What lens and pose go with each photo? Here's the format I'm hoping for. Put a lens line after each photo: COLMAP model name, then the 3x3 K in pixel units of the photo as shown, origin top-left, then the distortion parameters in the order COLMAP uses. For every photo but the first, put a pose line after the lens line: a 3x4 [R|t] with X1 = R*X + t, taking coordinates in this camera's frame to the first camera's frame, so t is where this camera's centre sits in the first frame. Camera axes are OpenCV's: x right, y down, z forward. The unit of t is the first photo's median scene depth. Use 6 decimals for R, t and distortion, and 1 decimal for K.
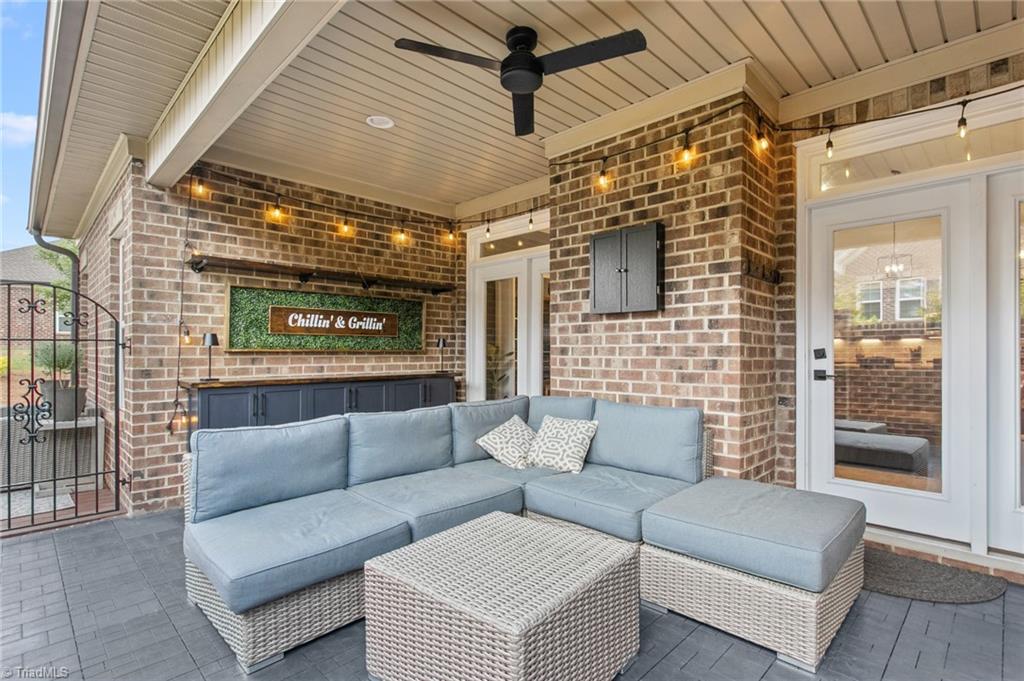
lens RADIAL K [[496.6, 0, 510.3], [0, 496.6, 348.5], [0, 0, 1]] dist [0.000448, -0.000590]
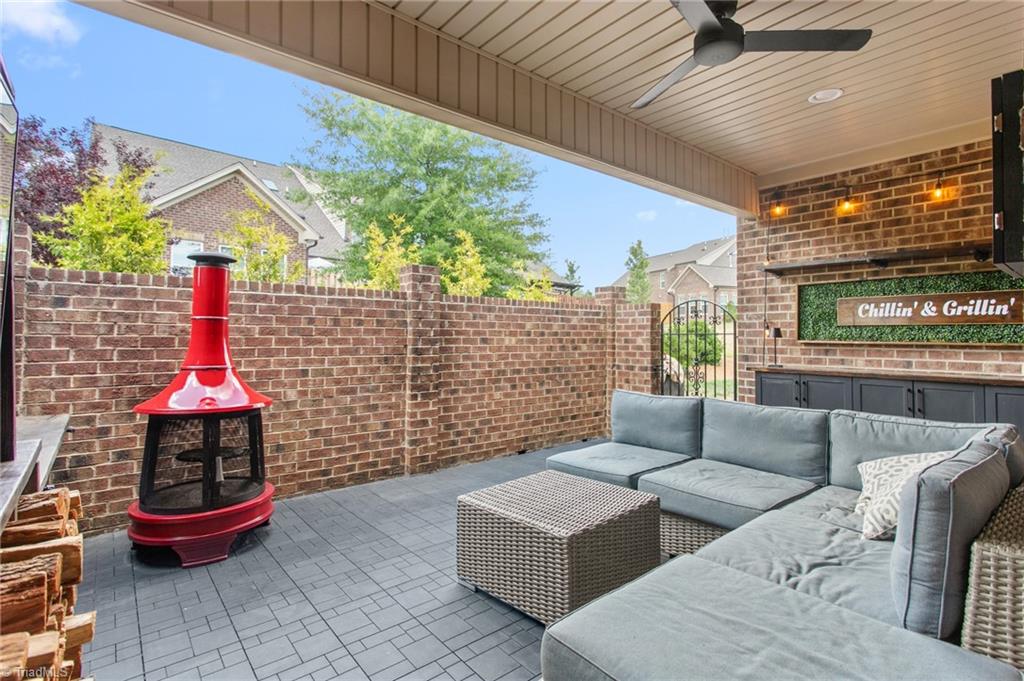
lens RADIAL K [[496.6, 0, 510.5], [0, 496.6, 330.7], [0, 0, 1]] dist [0.000448, -0.000590]
pose [[-0.100014, -0.011544, -0.994919, 1.038353], [0.000034, 0.999933, -0.011606, -0.013774], [0.994986, -0.001195, -0.100007, 0.738483]]
